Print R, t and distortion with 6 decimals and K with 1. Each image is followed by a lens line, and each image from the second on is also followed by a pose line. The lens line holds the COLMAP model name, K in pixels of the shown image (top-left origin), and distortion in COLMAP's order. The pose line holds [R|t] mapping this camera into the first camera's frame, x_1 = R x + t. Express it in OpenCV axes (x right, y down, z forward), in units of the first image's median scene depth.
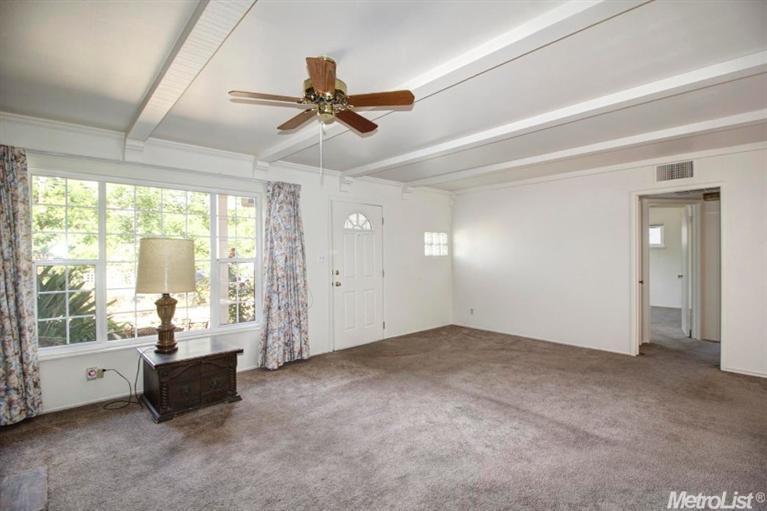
lens RADIAL K [[356.5, 0, 384.0], [0, 356.5, 258.6], [0, 0, 1]] dist [0.008544, -0.003976]
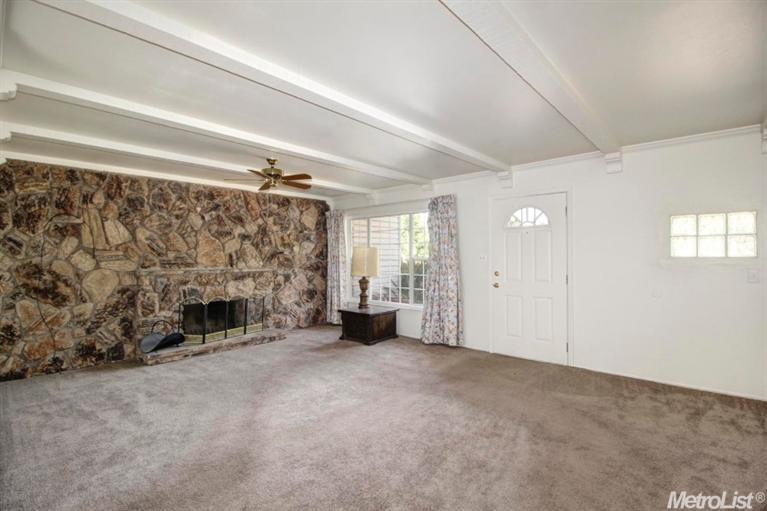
lens RADIAL K [[356.5, 0, 384.0], [0, 356.5, 252.6], [0, 0, 1]] dist [0.008544, -0.003976]
pose [[0.094420, 0.003296, -0.995527, 0.807027], [-0.000854, 0.999994, 0.003230, -0.020964], [0.995532, 0.000545, 0.094422, 0.604514]]
